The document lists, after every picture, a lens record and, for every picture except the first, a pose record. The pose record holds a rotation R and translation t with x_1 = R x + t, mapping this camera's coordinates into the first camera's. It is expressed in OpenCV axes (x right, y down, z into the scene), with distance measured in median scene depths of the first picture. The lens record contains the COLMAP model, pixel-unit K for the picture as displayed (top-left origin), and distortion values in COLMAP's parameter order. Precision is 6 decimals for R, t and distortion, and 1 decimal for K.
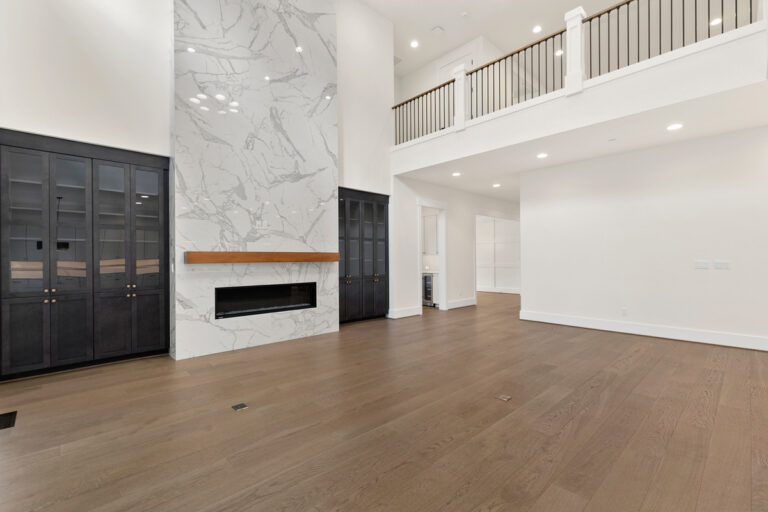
lens RADIAL K [[343.7, 0, 384.0], [0, 343.7, 256.0], [0, 0, 1]] dist [0.005022, 0.000006]
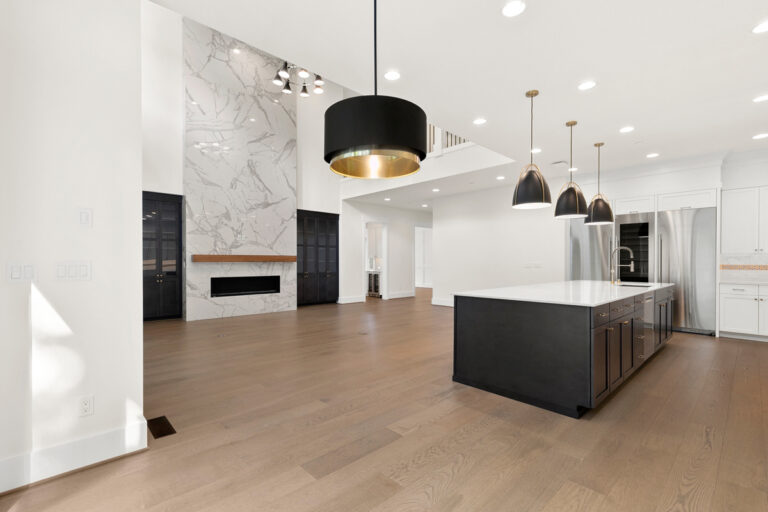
lens RADIAL K [[346.3, 0, 385.4], [0, 346.3, 260.5], [0, 0, 1]] dist [0.007769, 0.000259]
pose [[0.999992, 0.003905, 0.001024, 0.261838], [-0.003908, 0.999989, 0.002685, 0.005398], [-0.001014, -0.002689, 0.999996, -0.503389]]
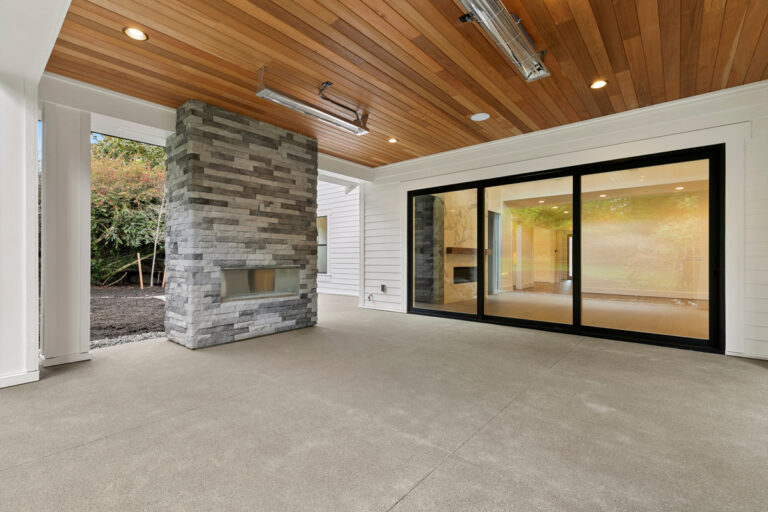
lens RADIAL K [[346.3, 0, 385.4], [0, 346.3, 260.5], [0, 0, 1]] dist [0.007769, 0.000259]
pose [[0.993711, 0.003786, 0.111915, -0.895692], [-0.004333, 0.999980, 0.004644, 0.041755], [-0.111895, -0.005100, 0.993707, -0.683104]]
